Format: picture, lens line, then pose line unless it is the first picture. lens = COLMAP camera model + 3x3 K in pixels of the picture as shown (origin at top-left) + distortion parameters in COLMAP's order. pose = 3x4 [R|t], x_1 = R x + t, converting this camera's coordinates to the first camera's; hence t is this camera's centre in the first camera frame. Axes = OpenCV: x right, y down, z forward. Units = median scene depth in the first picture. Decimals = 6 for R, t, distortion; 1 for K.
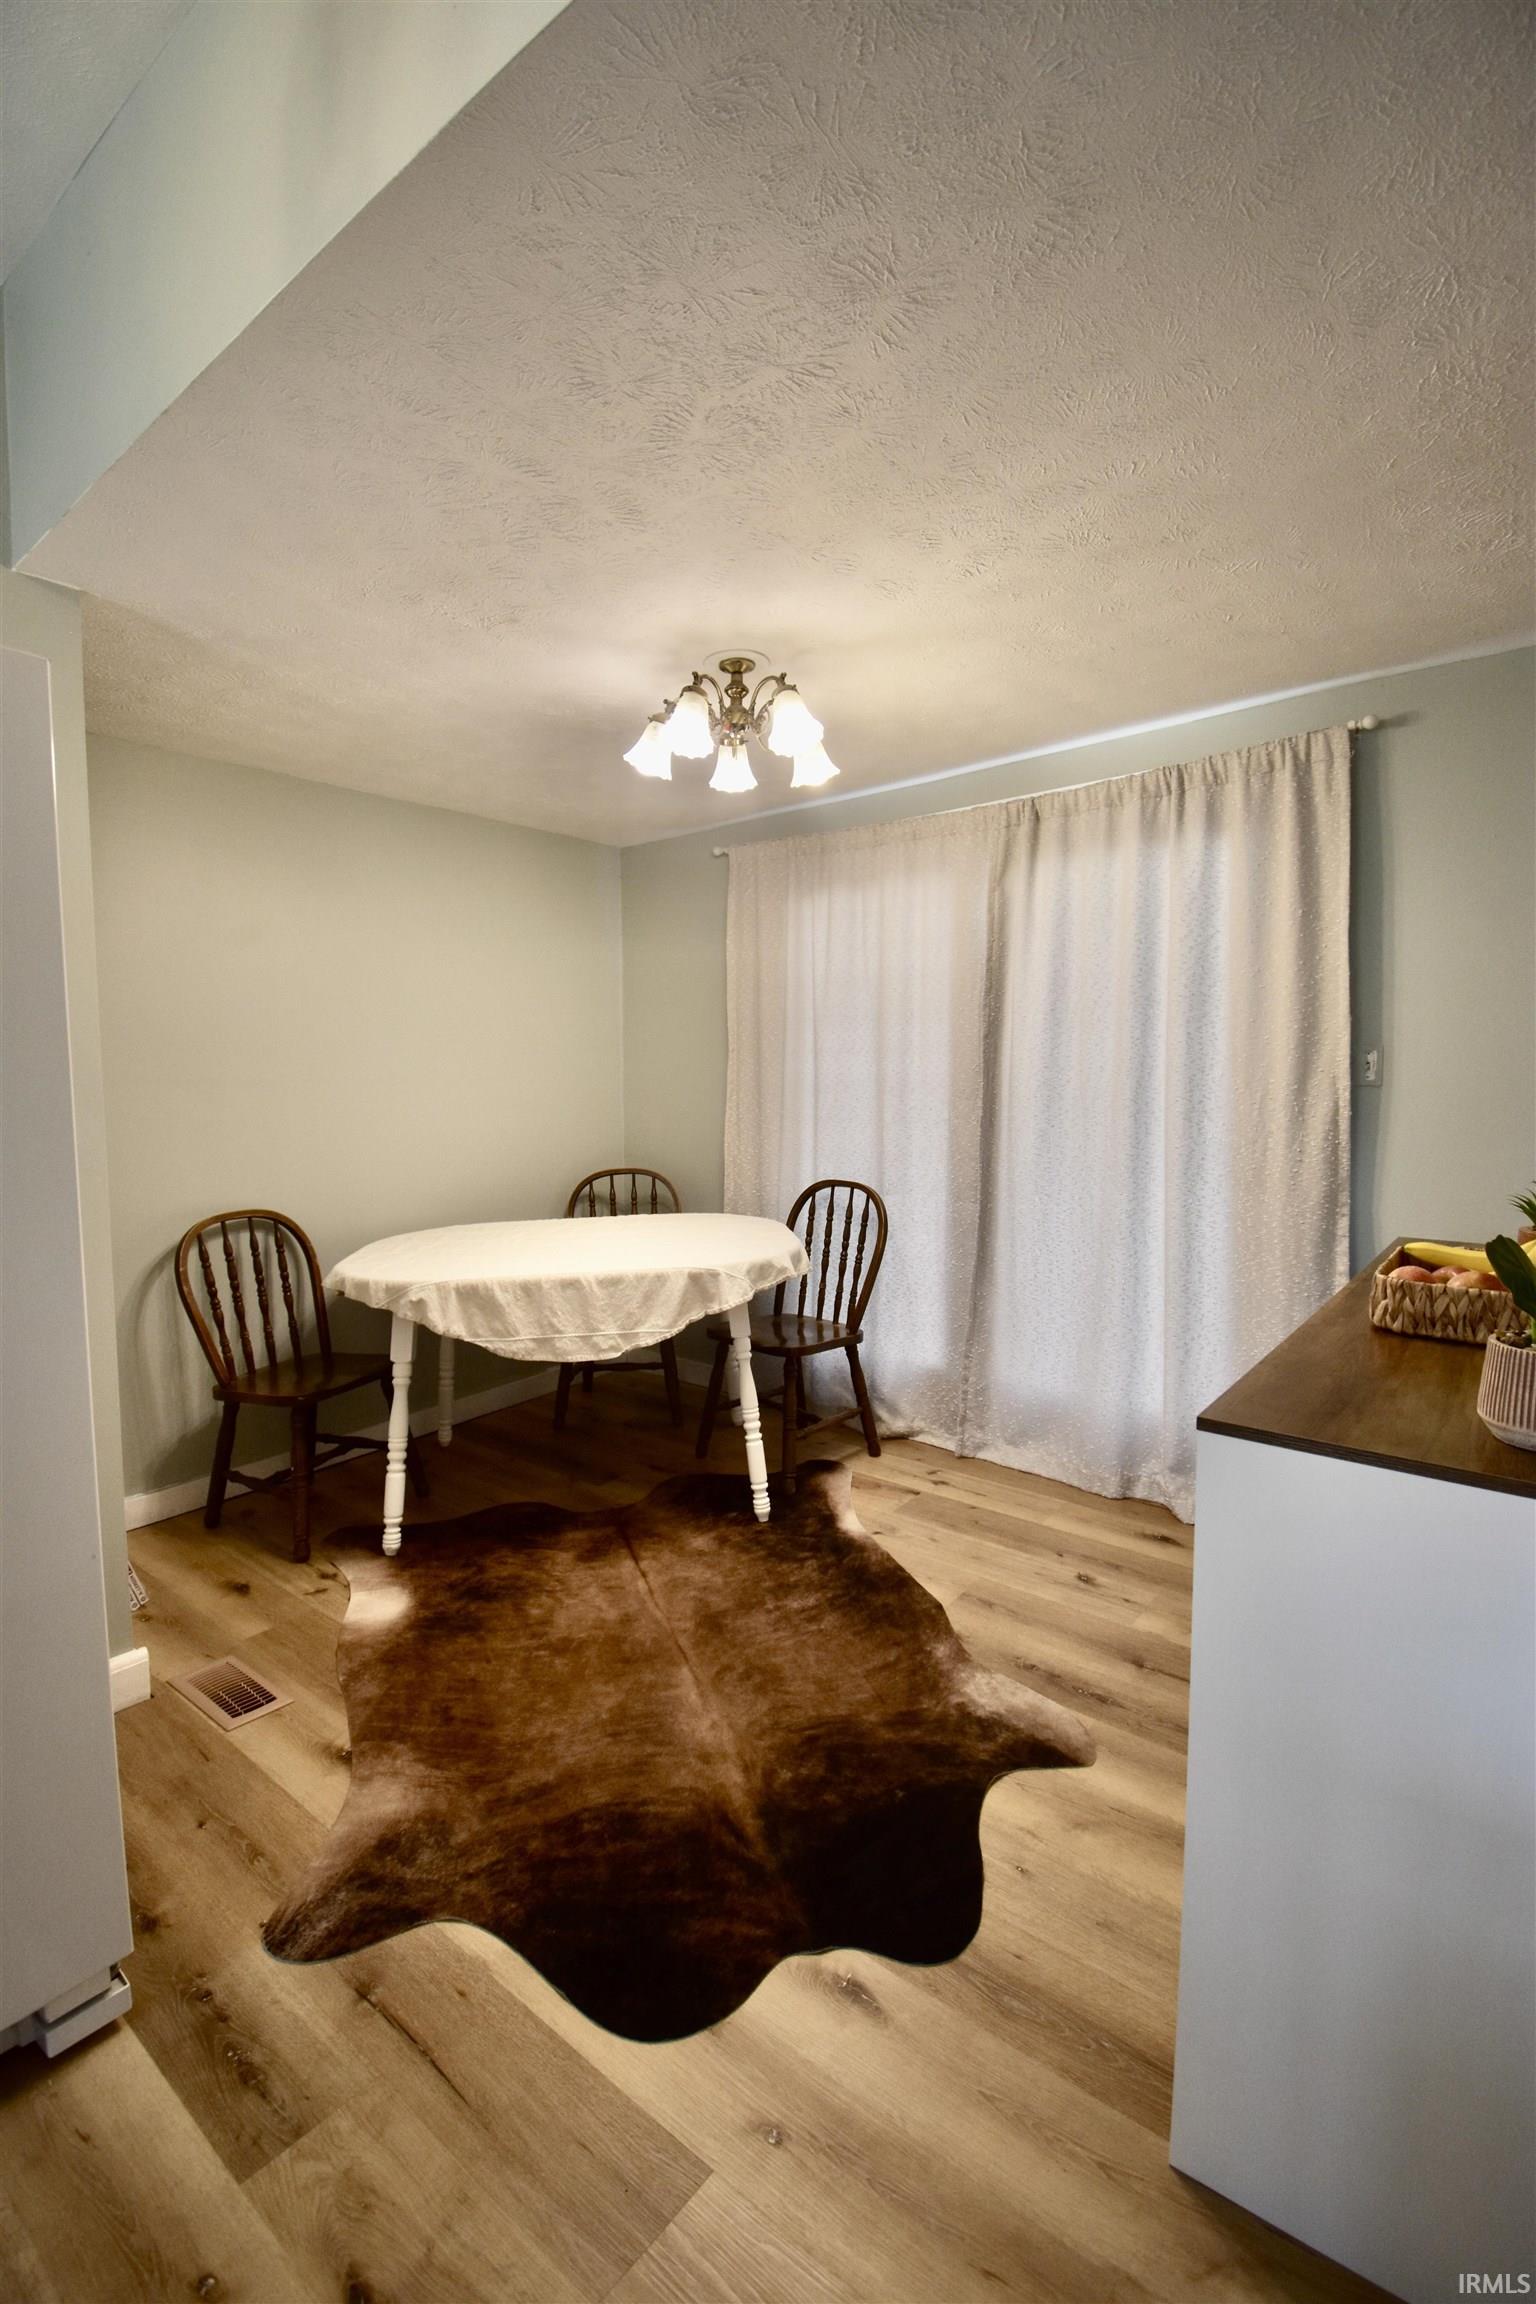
lens RADIAL K [[1004.7, 0, 746.4], [0, 1004.7, 1151.2], [0, 0, 1]] dist [0.019619, -0.026087]
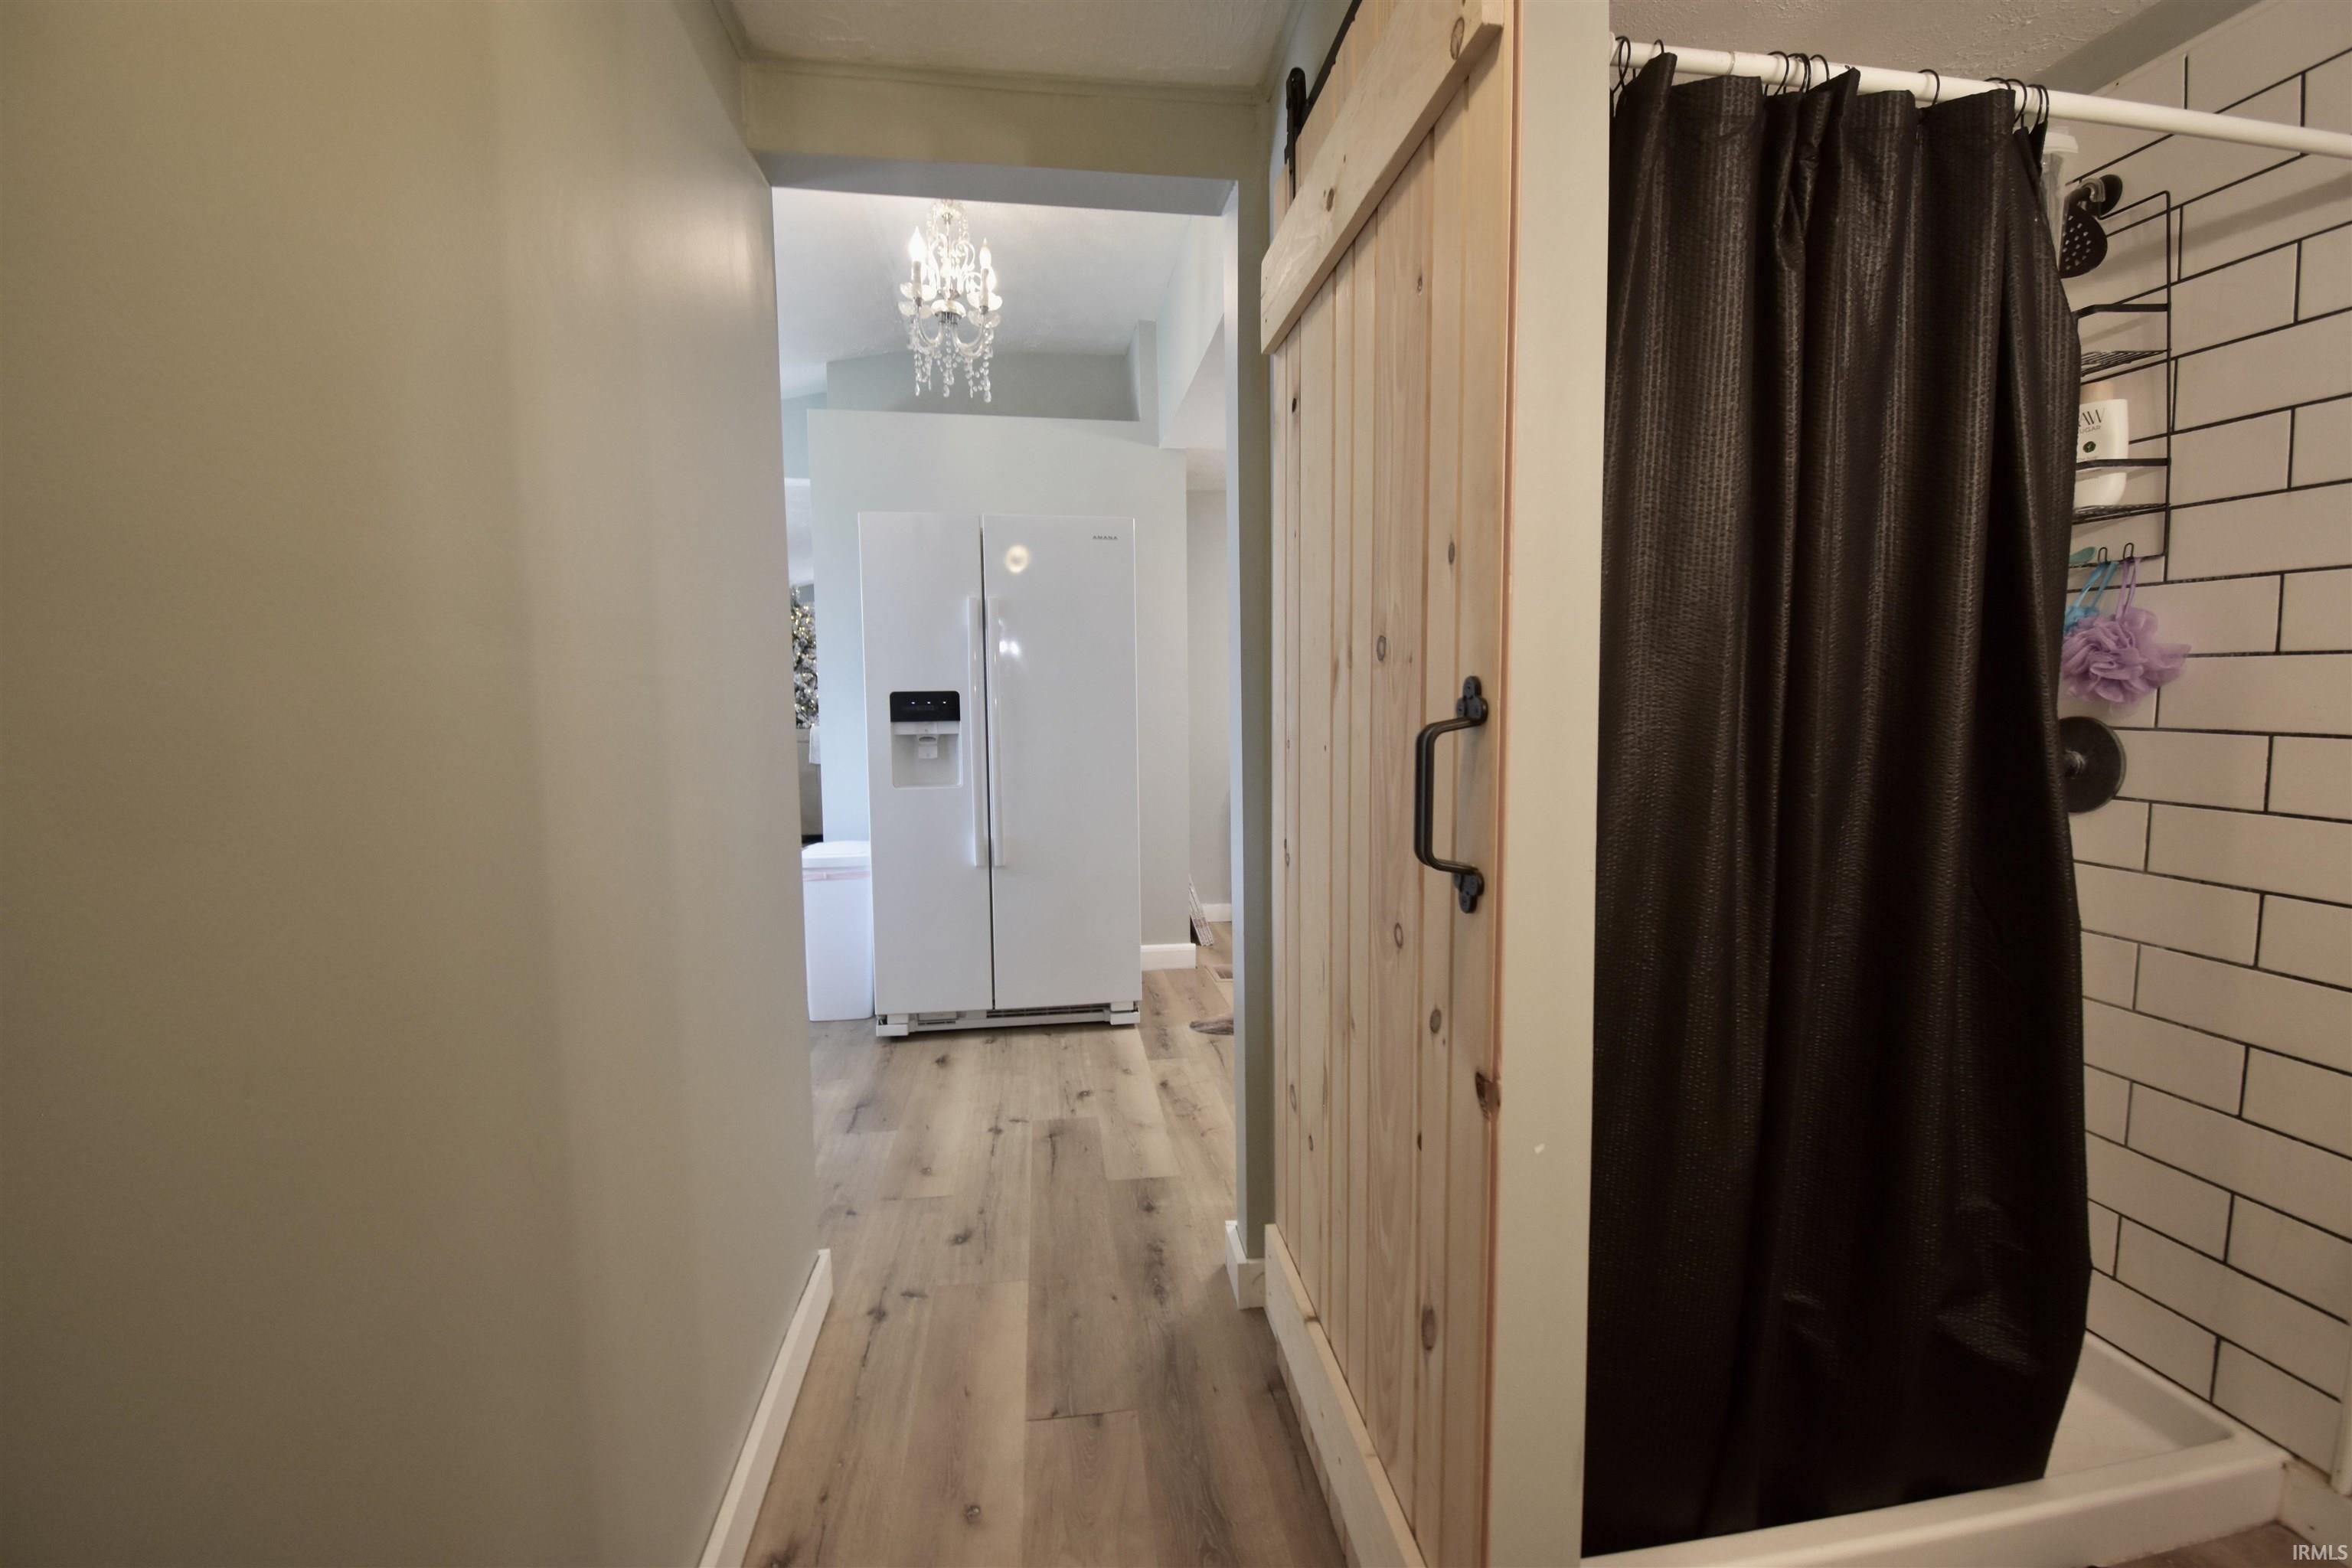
lens RADIAL K [[1025.7, 0, 1182.0], [0, 1025.7, 784.0], [0, 0, 1]] dist [0.019619, -0.026087]
pose [[0.735332, 0.065027, -0.674580, 0.784843], [-0.052907, 0.997856, 0.038519, 0.084198], [0.675639, 0.007366, 0.737196, -0.577633]]
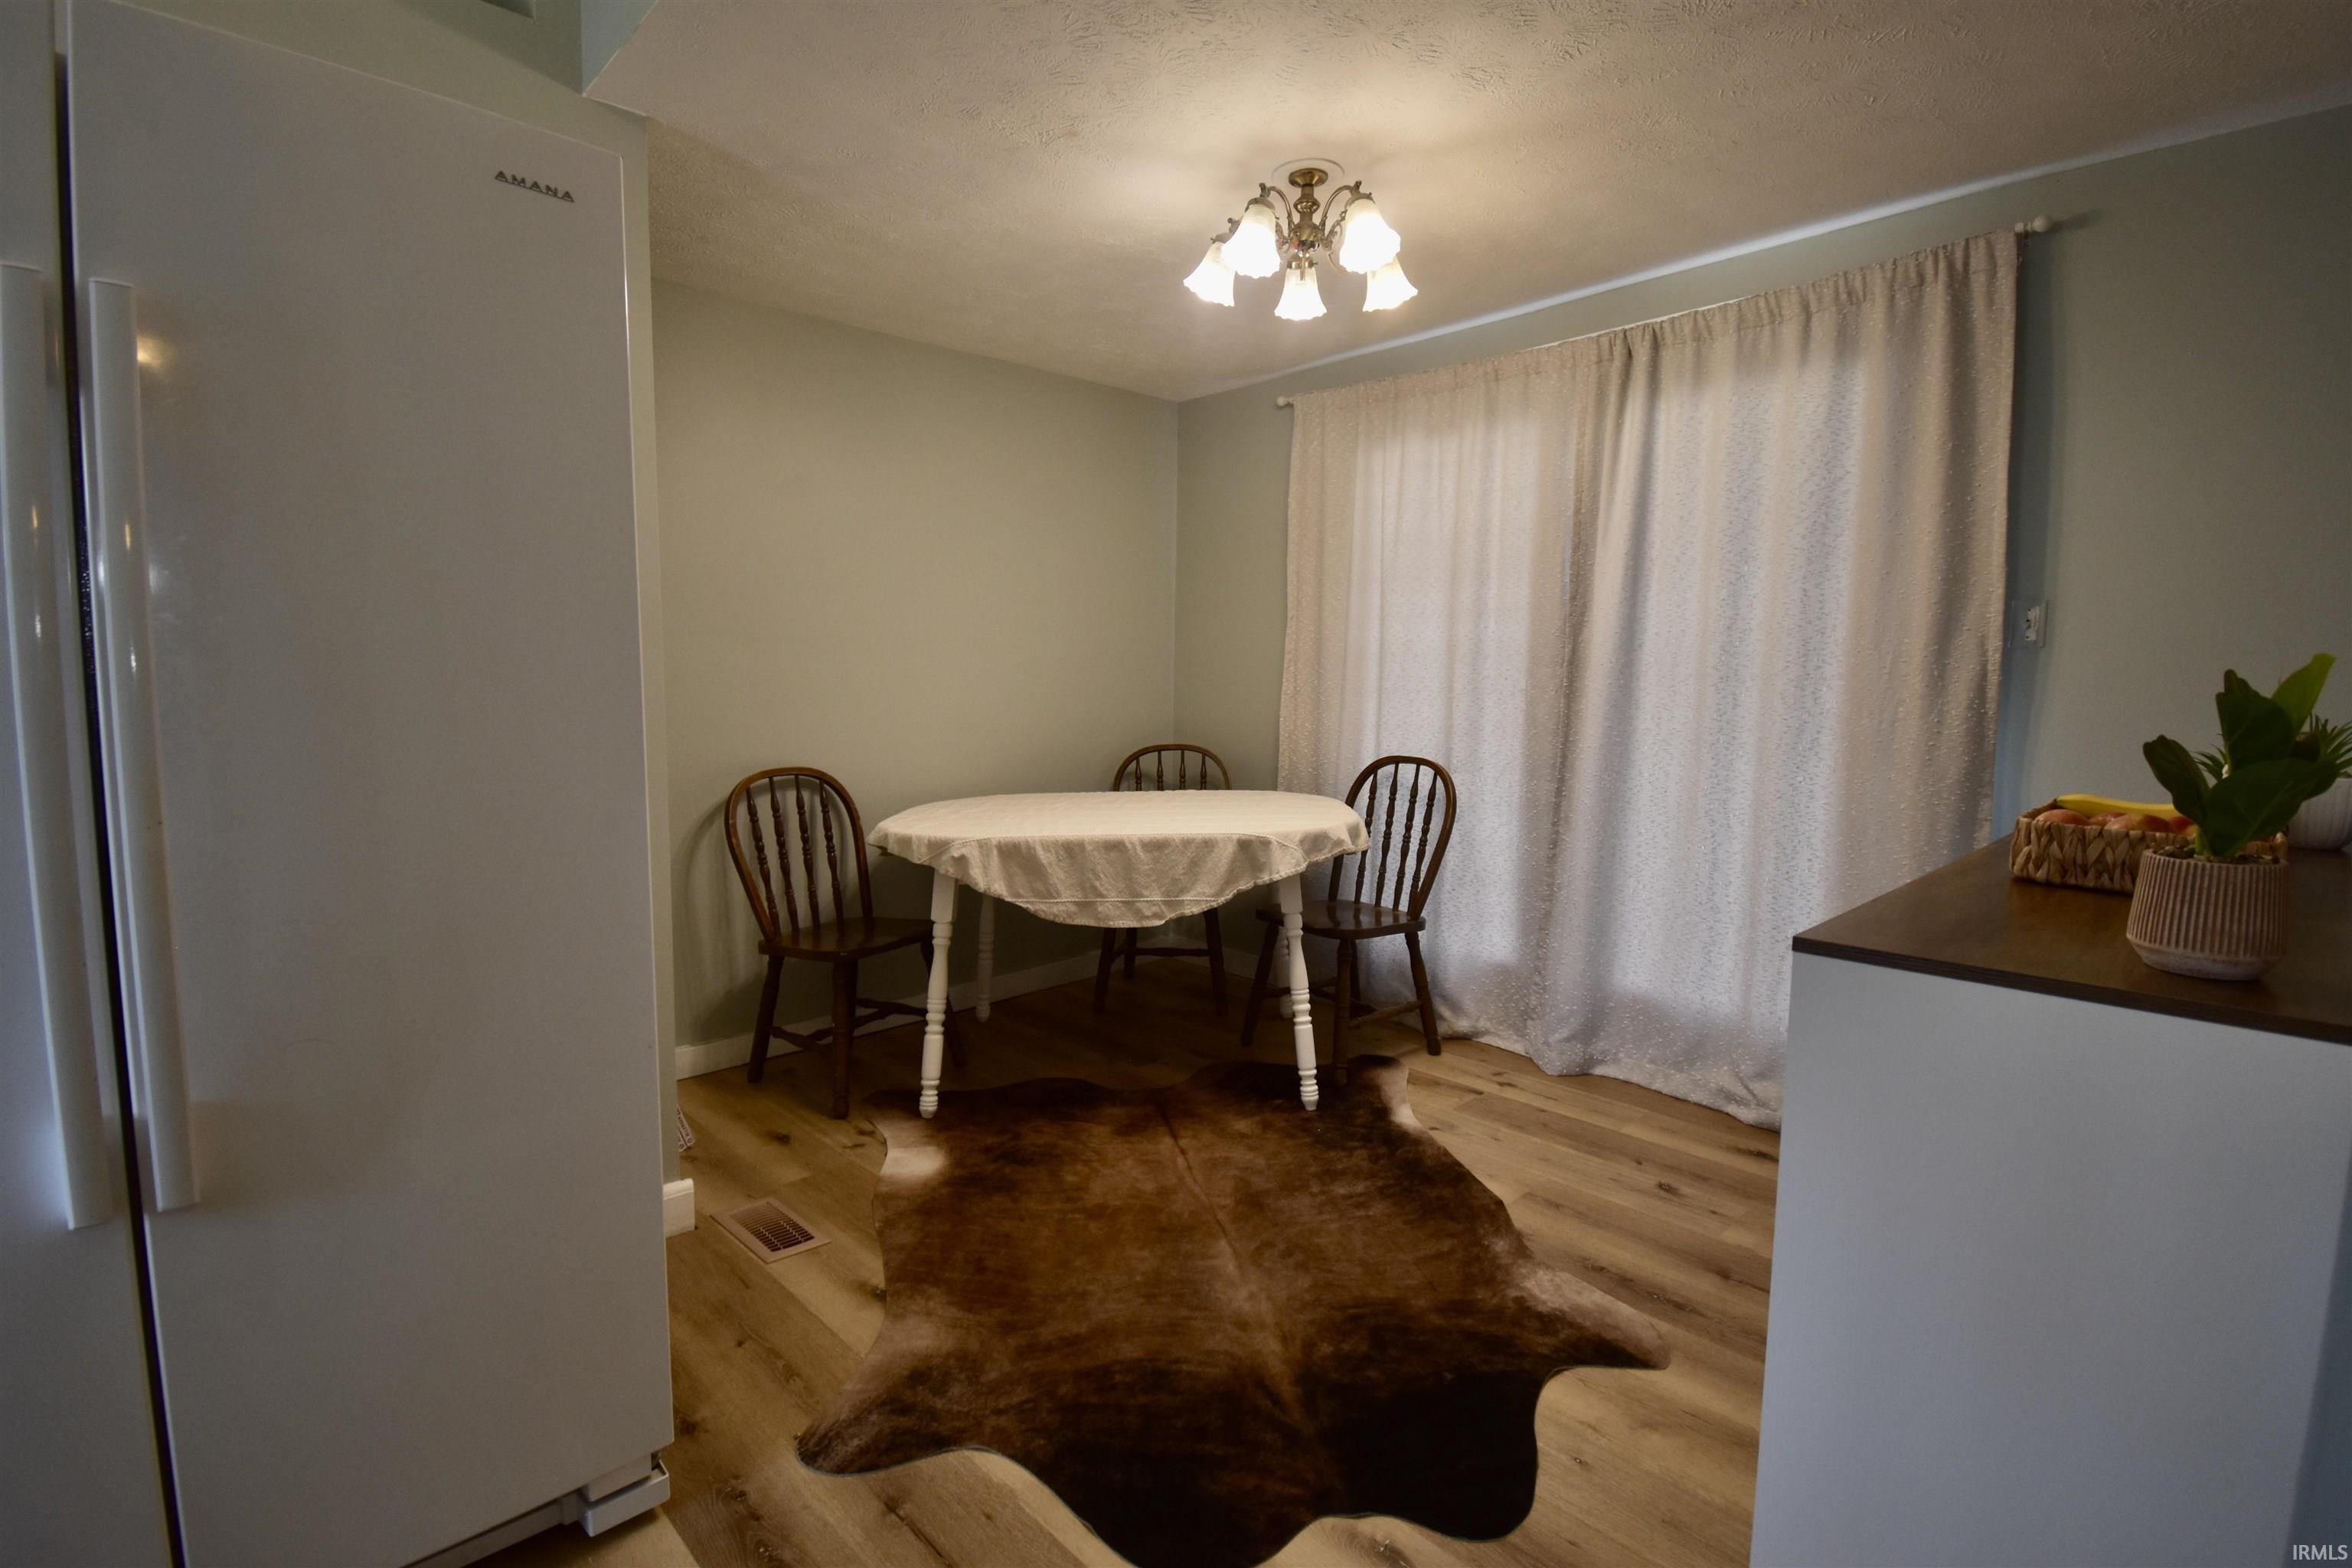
lens RADIAL K [[1081.4, 0, 1176.0], [0, 1081.4, 784.0], [0, 0, 1]] dist [0.021829, -0.026896]
pose [[0.992668, 0.027887, -0.117613, 0.003416], [-0.025642, 0.999460, 0.020554, 0.060585], [0.118123, -0.017388, 0.992847, -0.017356]]
